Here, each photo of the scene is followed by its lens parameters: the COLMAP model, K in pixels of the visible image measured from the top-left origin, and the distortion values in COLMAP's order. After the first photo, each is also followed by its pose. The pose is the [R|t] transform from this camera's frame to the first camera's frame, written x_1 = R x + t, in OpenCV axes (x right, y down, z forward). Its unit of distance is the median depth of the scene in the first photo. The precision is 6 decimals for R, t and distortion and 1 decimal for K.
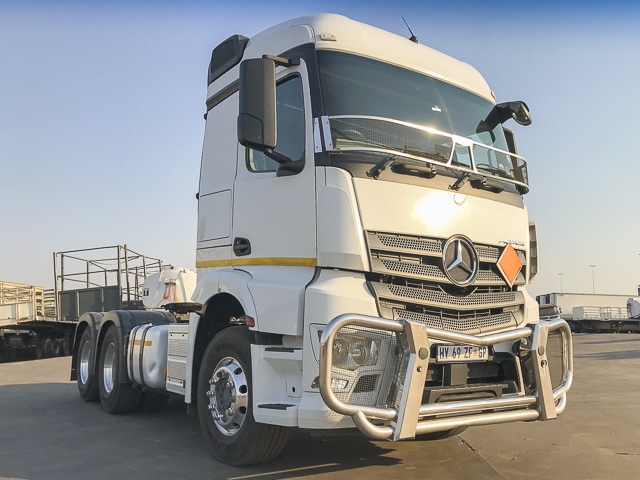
lens RADIAL K [[537.4, 0, 319.1], [0, 537.4, 236.8], [0, 0, 1]] dist [0.003065, -0.018147]
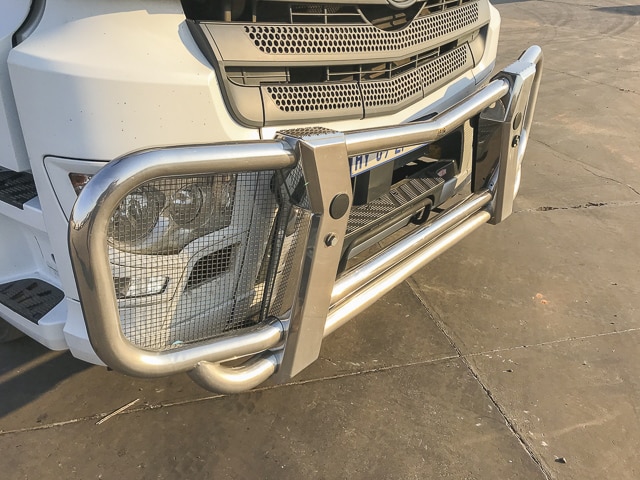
lens RADIAL K [[537.4, 0, 319.1], [0, 537.4, 236.8], [0, 0, 1]] dist [0.003065, -0.018147]
pose [[0.960220, -0.136711, 0.243490, 0.066156], [-0.030411, 0.815579, 0.577847, -0.010534], [-0.277583, -0.562265, 0.778977, 0.618000]]
